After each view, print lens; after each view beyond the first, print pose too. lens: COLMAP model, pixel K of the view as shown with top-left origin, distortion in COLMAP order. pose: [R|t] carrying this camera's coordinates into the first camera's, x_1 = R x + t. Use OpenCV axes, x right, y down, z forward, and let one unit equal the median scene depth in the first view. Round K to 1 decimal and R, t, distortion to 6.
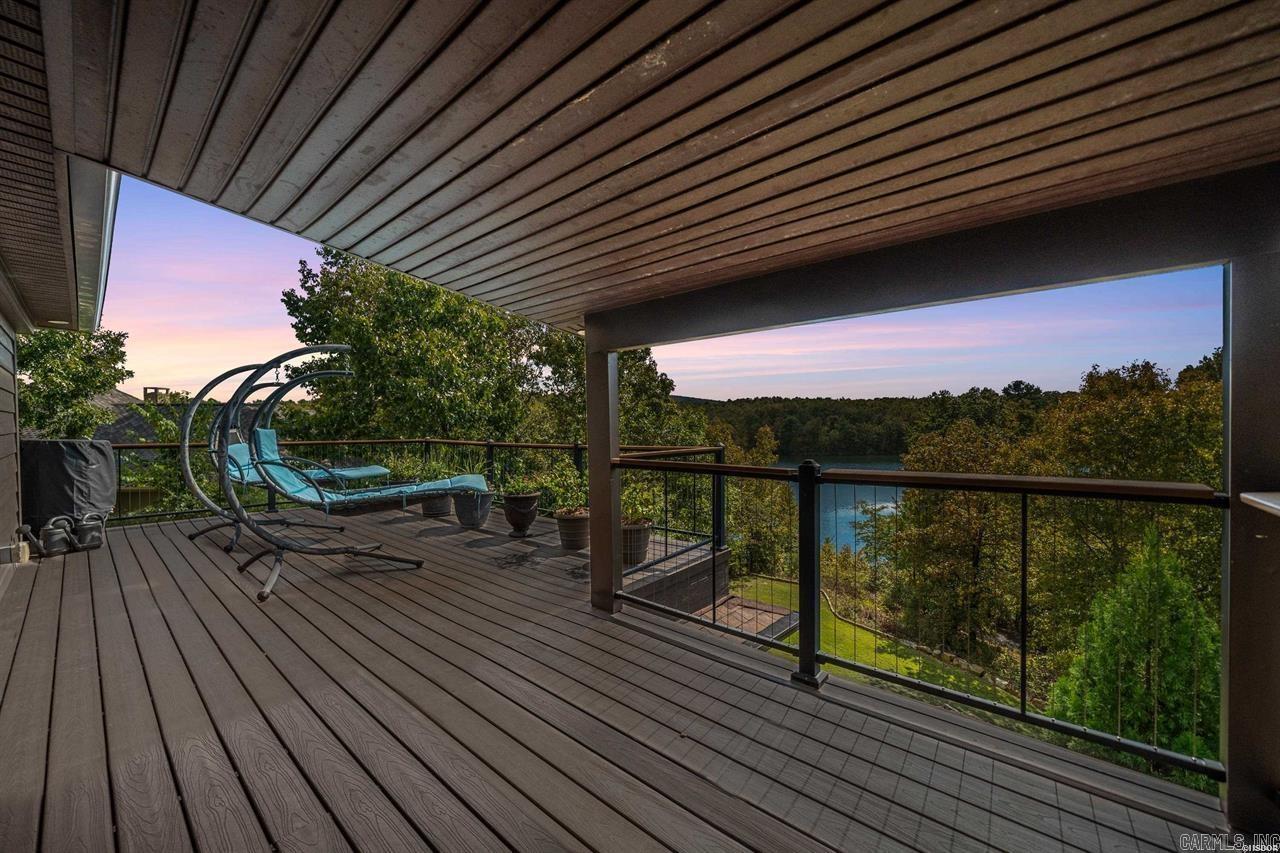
lens RADIAL K [[468.0, 0, 640.6], [0, 468.0, 429.6], [0, 0, 1]] dist [0.001170, 0.000664]
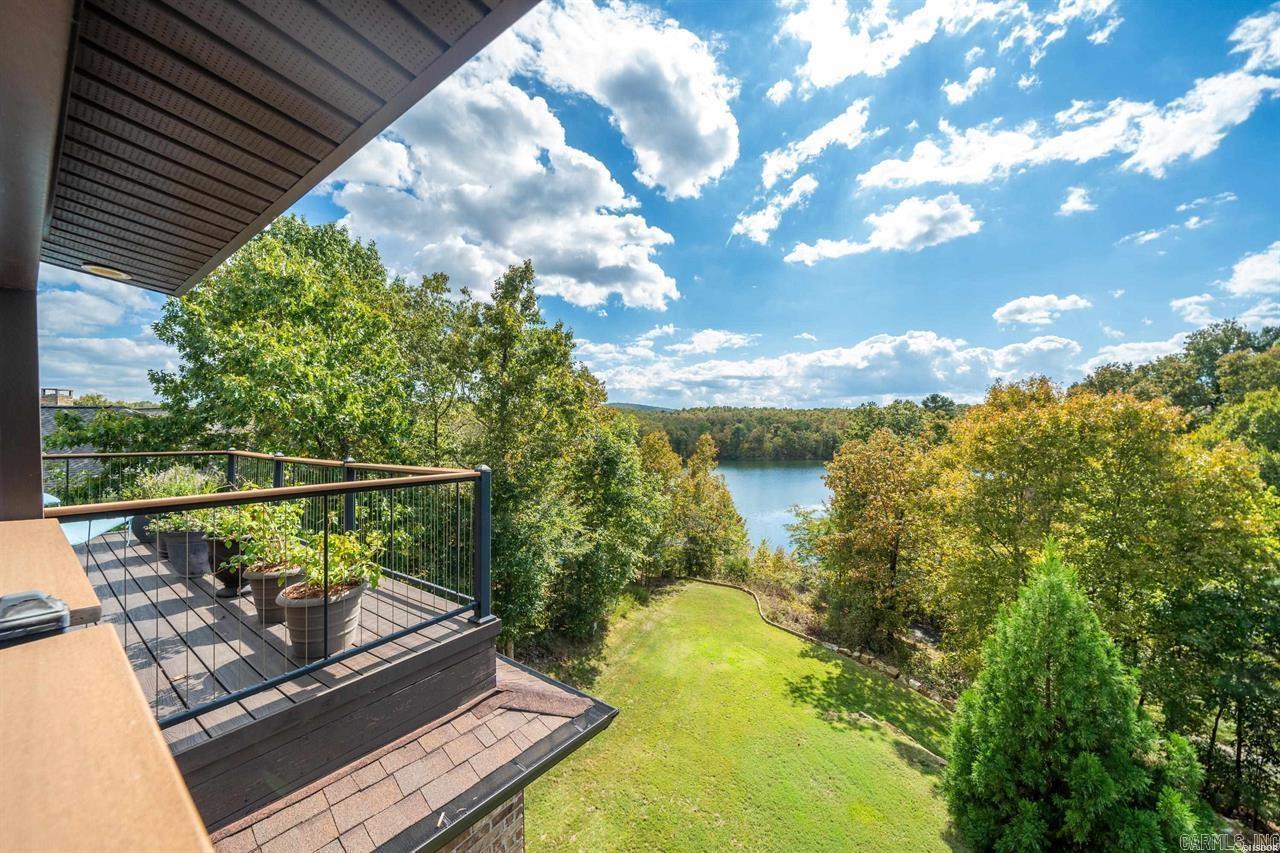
lens RADIAL K [[434.0, 0, 638.9], [0, 434.0, 430.5], [0, 0, 1]] dist [-0.000019, -0.000133]
pose [[0.997030, 0.006506, 0.076741, 0.084221], [-0.005593, 0.999911, -0.012107, -0.003585], [-0.076812, 0.011642, 0.996978, 0.084314]]
